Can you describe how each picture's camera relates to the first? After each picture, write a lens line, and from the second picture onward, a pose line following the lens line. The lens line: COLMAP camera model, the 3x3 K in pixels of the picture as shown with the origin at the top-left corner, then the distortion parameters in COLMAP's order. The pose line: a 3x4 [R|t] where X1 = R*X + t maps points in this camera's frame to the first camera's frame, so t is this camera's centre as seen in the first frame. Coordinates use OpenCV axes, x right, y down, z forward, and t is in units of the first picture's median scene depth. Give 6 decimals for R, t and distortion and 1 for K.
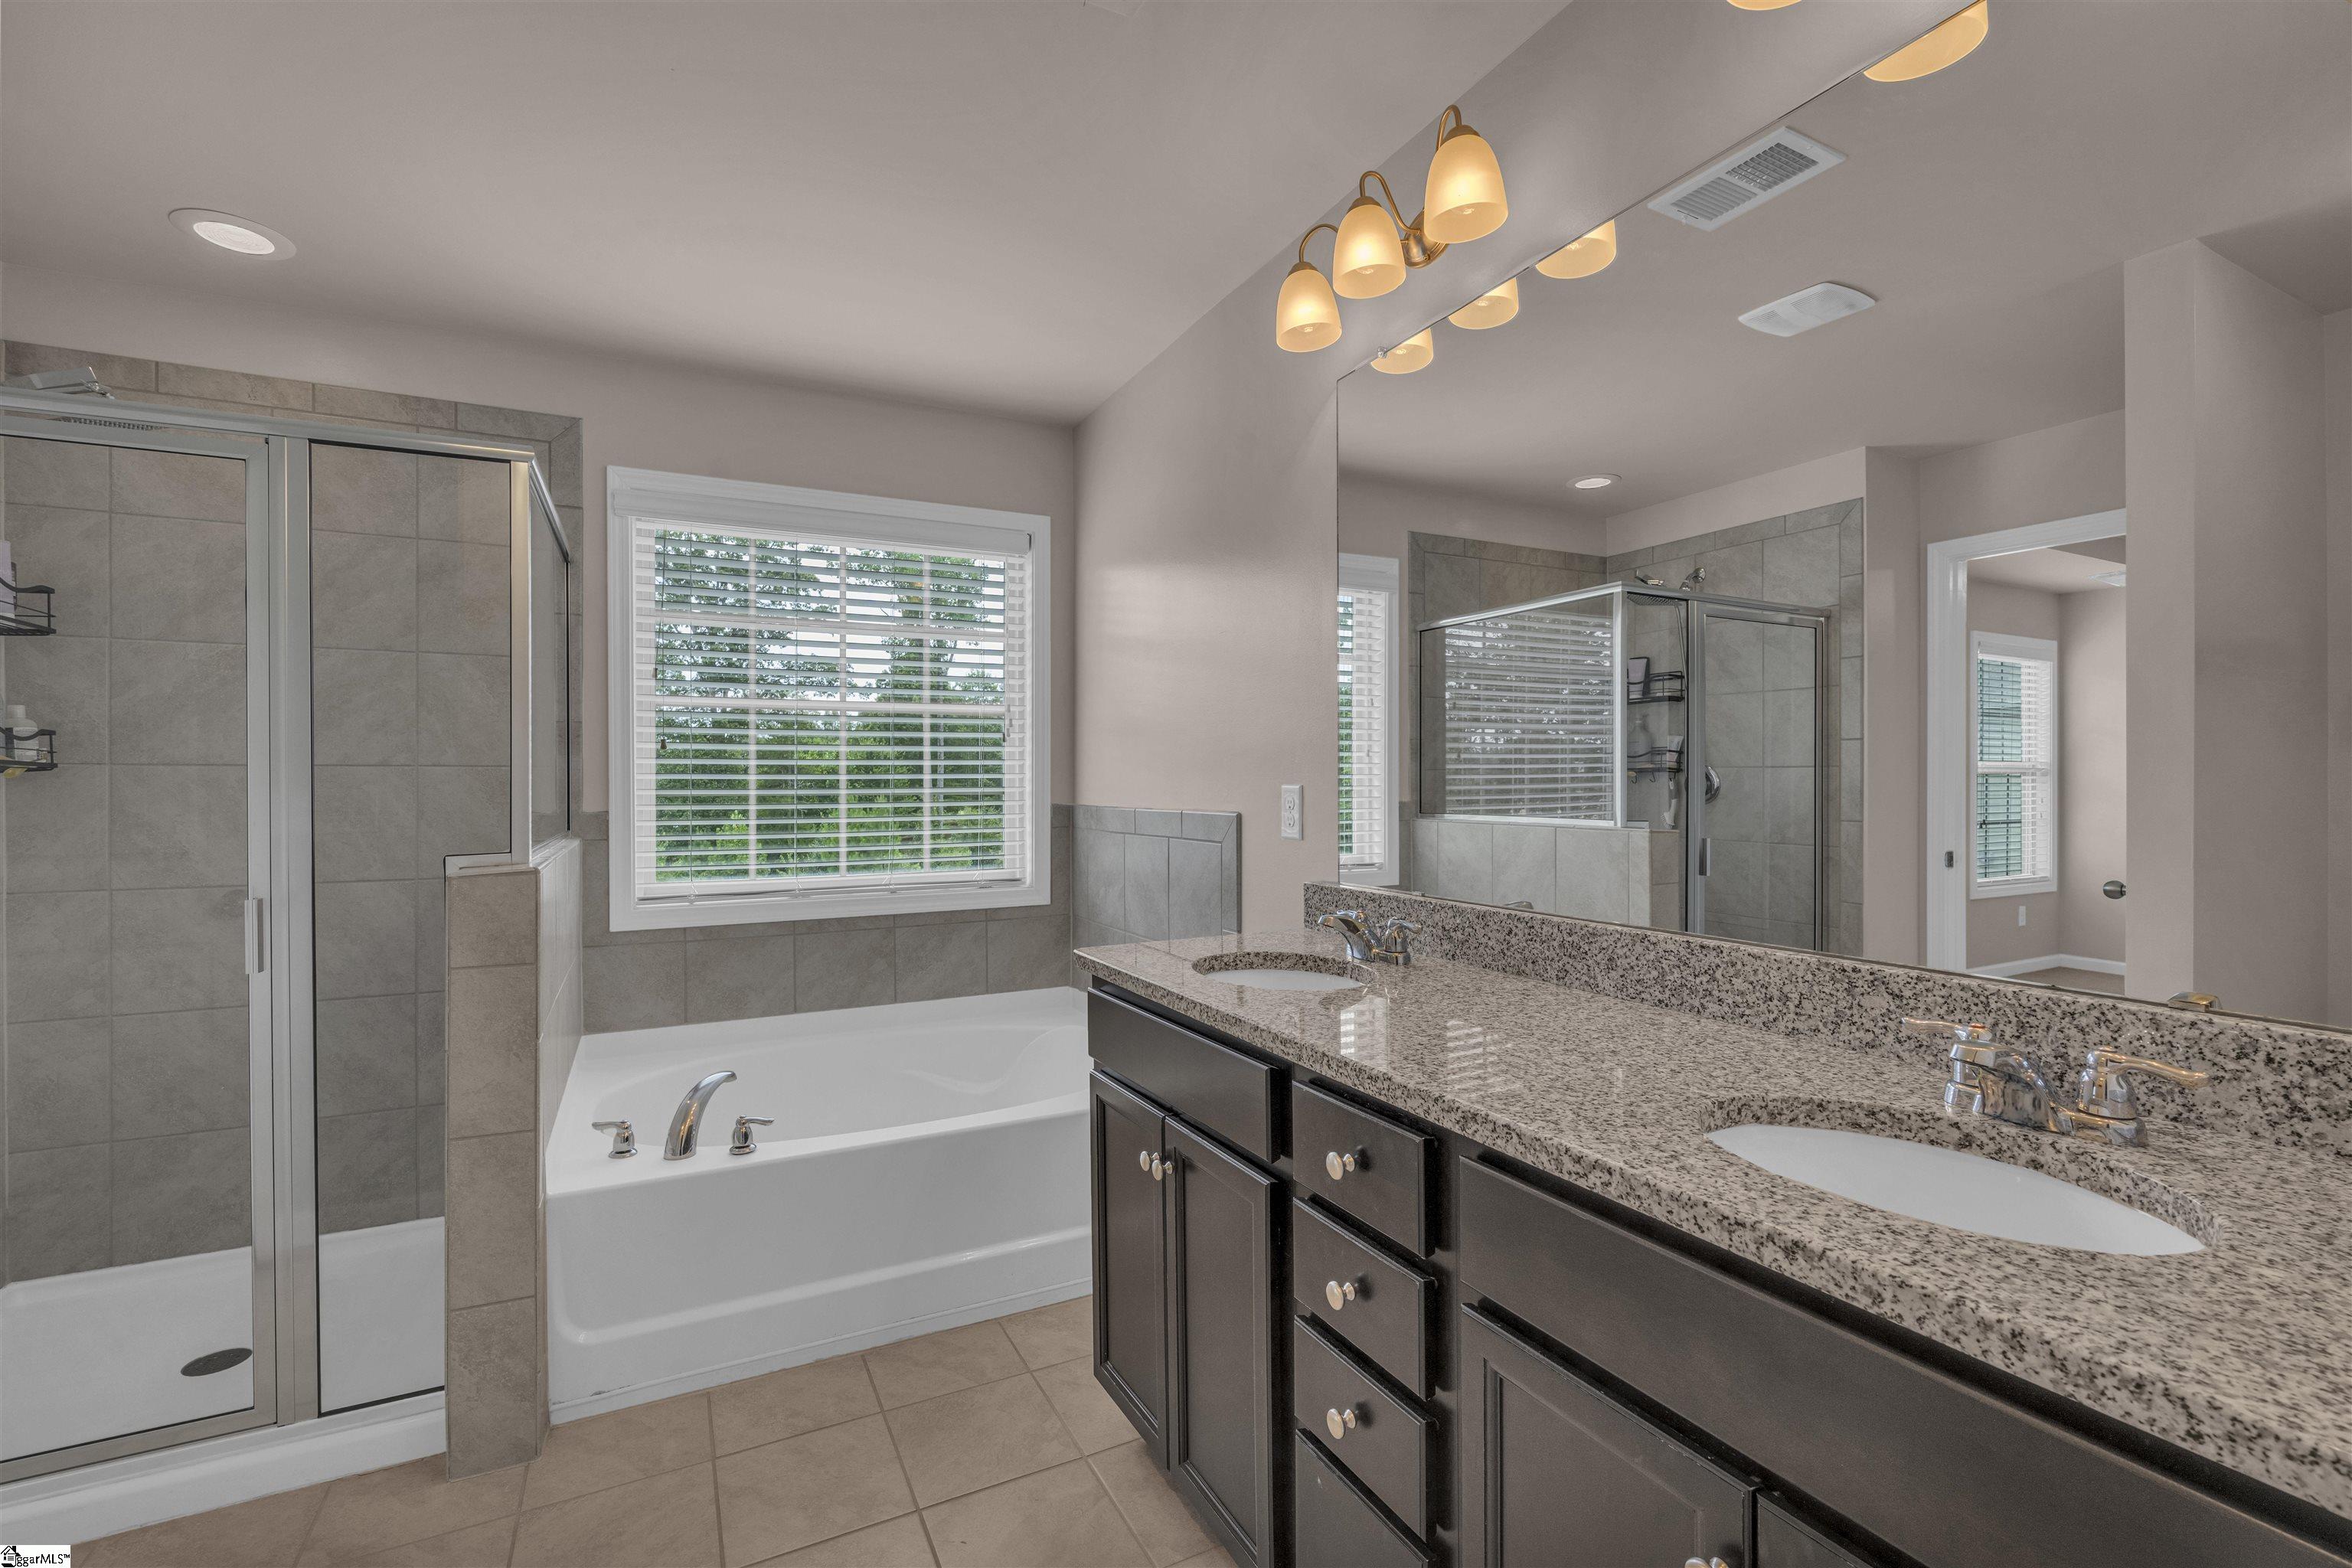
lens RADIAL K [[1040.1, 0, 1171.9], [0, 1040.1, 791.8], [0, 0, 1]] dist [-0.001103, 0.000089]
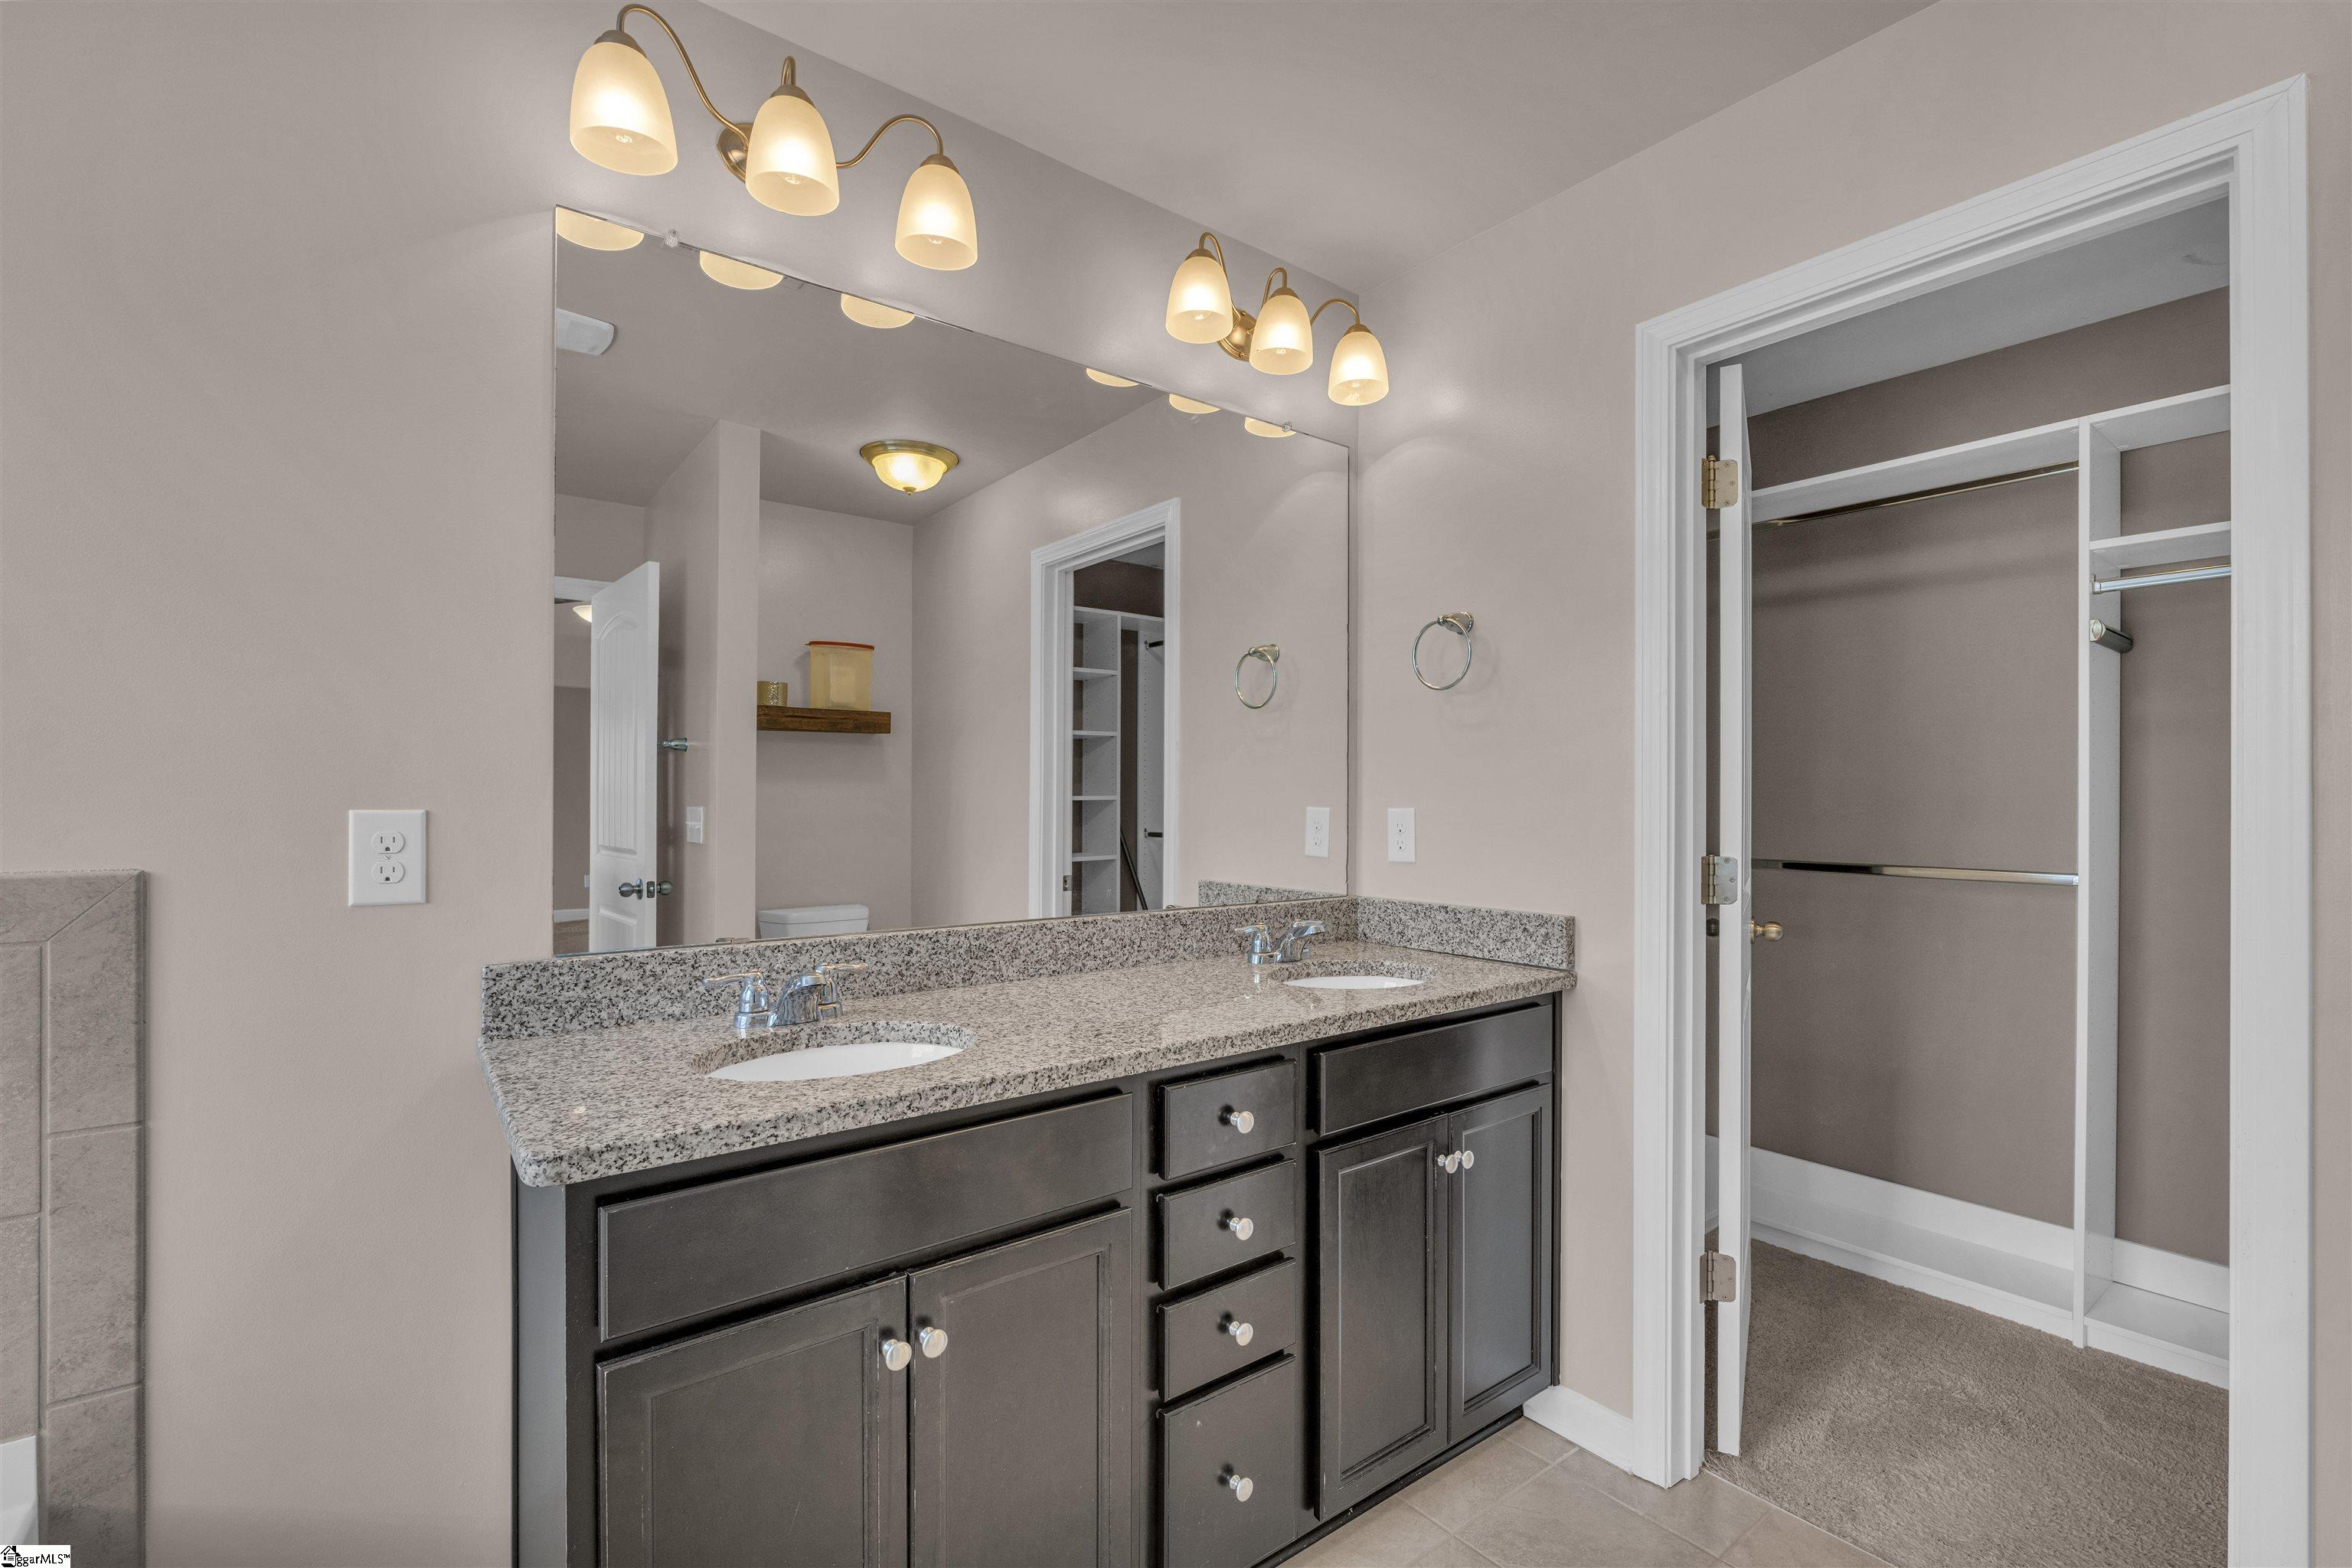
lens RADIAL K [[1040.1, 0, 1171.9], [0, 1040.1, 791.8], [0, 0, 1]] dist [-0.001103, 0.000089]
pose [[-0.190507, 0.008746, 0.981647, -0.916103], [0.006070, 0.999952, -0.007731, -0.017847], [-0.981667, 0.004486, -0.190551, 1.168650]]
